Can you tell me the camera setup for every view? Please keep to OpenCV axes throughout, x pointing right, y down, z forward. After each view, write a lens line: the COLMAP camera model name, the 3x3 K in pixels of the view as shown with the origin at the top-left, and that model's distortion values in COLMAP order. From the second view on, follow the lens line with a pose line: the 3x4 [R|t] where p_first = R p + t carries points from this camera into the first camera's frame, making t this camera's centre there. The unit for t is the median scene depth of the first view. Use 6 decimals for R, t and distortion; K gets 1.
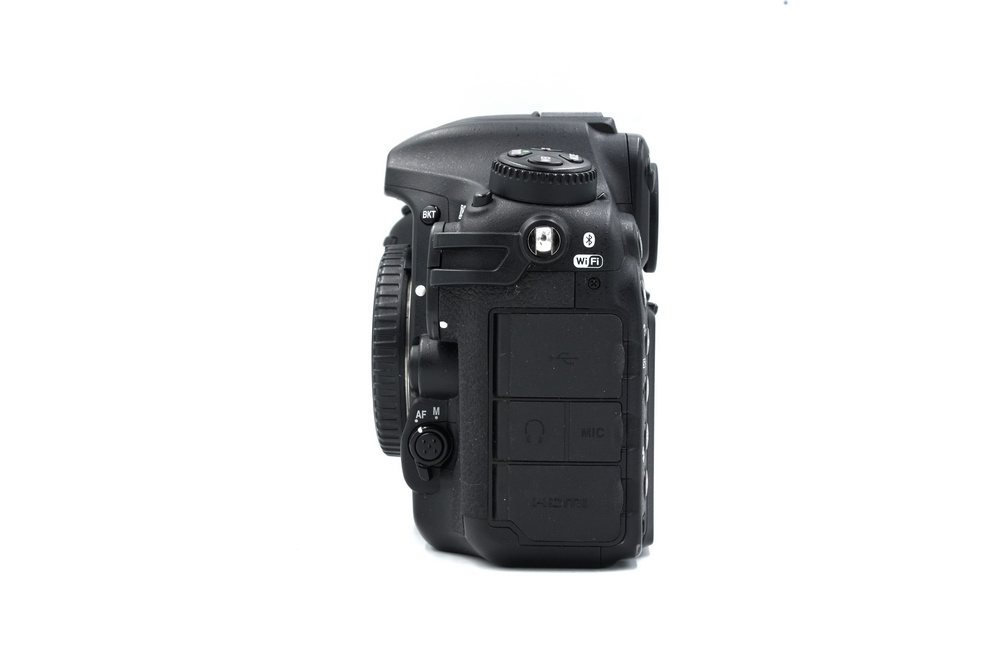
lens RADIAL K [[1656.2, 0, 500.0], [0, 1656.2, 333.5], [0, 0, 1]] dist [0.010596, 0.018252]
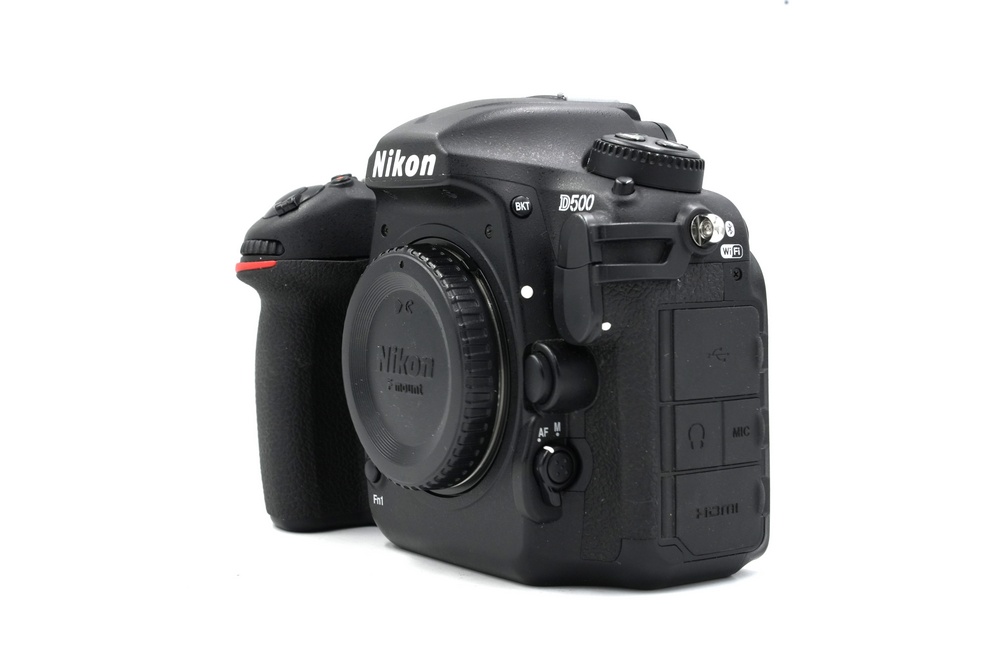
lens RADIAL K [[1656.2, 0, 500.0], [0, 1656.2, 333.5], [0, 0, 1]] dist [0.010596, 0.018252]
pose [[0.796828, -0.052305, 0.601938, -0.621454], [0.064143, 0.997939, 0.001804, -0.006894], [-0.600792, 0.037173, 0.798541, 0.323338]]
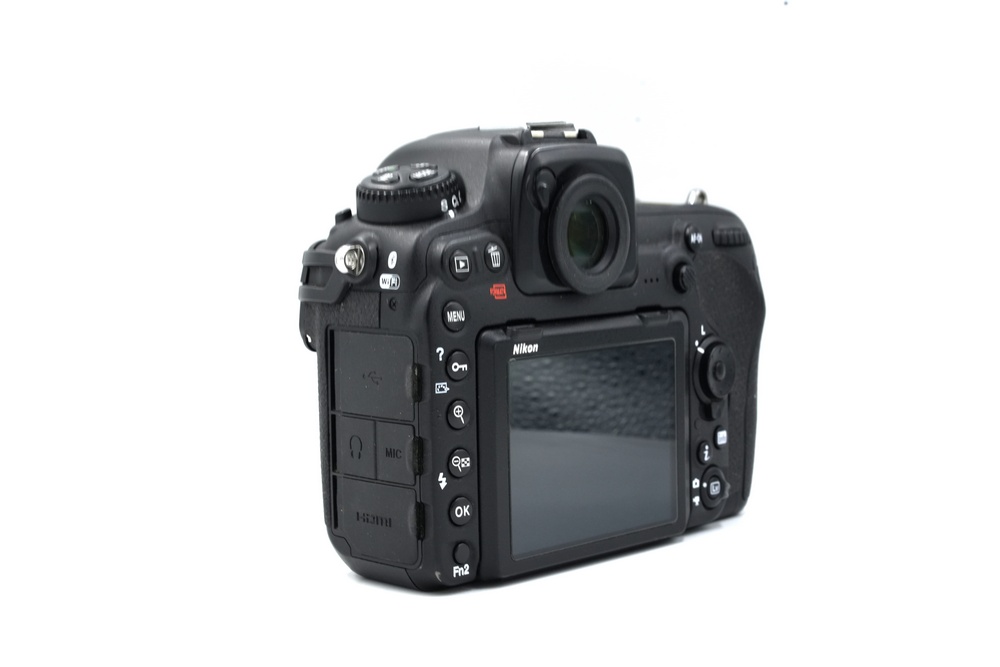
lens RADIAL K [[1656.2, 0, 500.0], [0, 1656.2, 333.5], [0, 0, 1]] dist [0.010596, 0.018252]
pose [[0.754587, 0.041464, -0.654888, 0.752263], [-0.014825, 0.998824, 0.046159, -0.059109], [0.656032, -0.025122, 0.754315, 0.290313]]
